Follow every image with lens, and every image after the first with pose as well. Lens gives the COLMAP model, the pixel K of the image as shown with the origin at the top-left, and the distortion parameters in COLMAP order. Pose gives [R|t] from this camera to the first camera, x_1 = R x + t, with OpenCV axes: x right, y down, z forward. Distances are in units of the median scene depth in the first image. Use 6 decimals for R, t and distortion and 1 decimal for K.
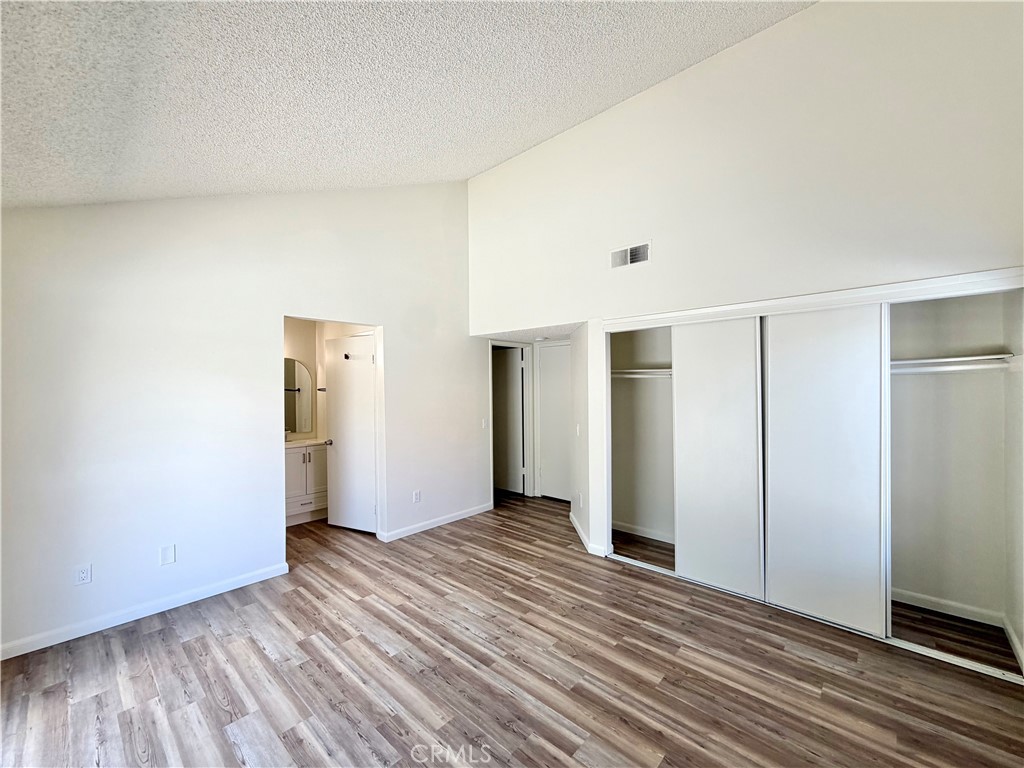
lens RADIAL K [[407.8, 0, 511.2], [0, 407.8, 387.1], [0, 0, 1]] dist [-0.000983, 0.000044]
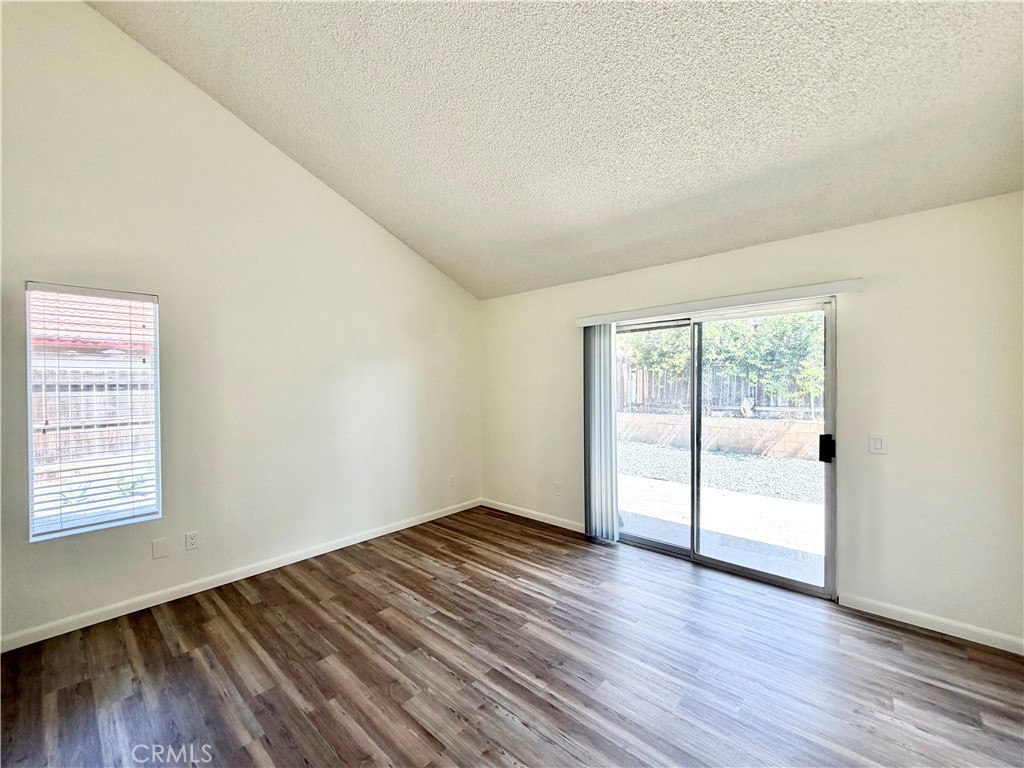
lens RADIAL K [[407.8, 0, 513.1], [0, 407.8, 384.7], [0, 0, 1]] dist [-0.000983, 0.000044]
pose [[-0.999783, 0.014058, -0.015345, -0.098662], [0.014020, 0.999898, 0.002593, 0.028366], [0.015380, 0.002377, -0.999879, 1.979143]]
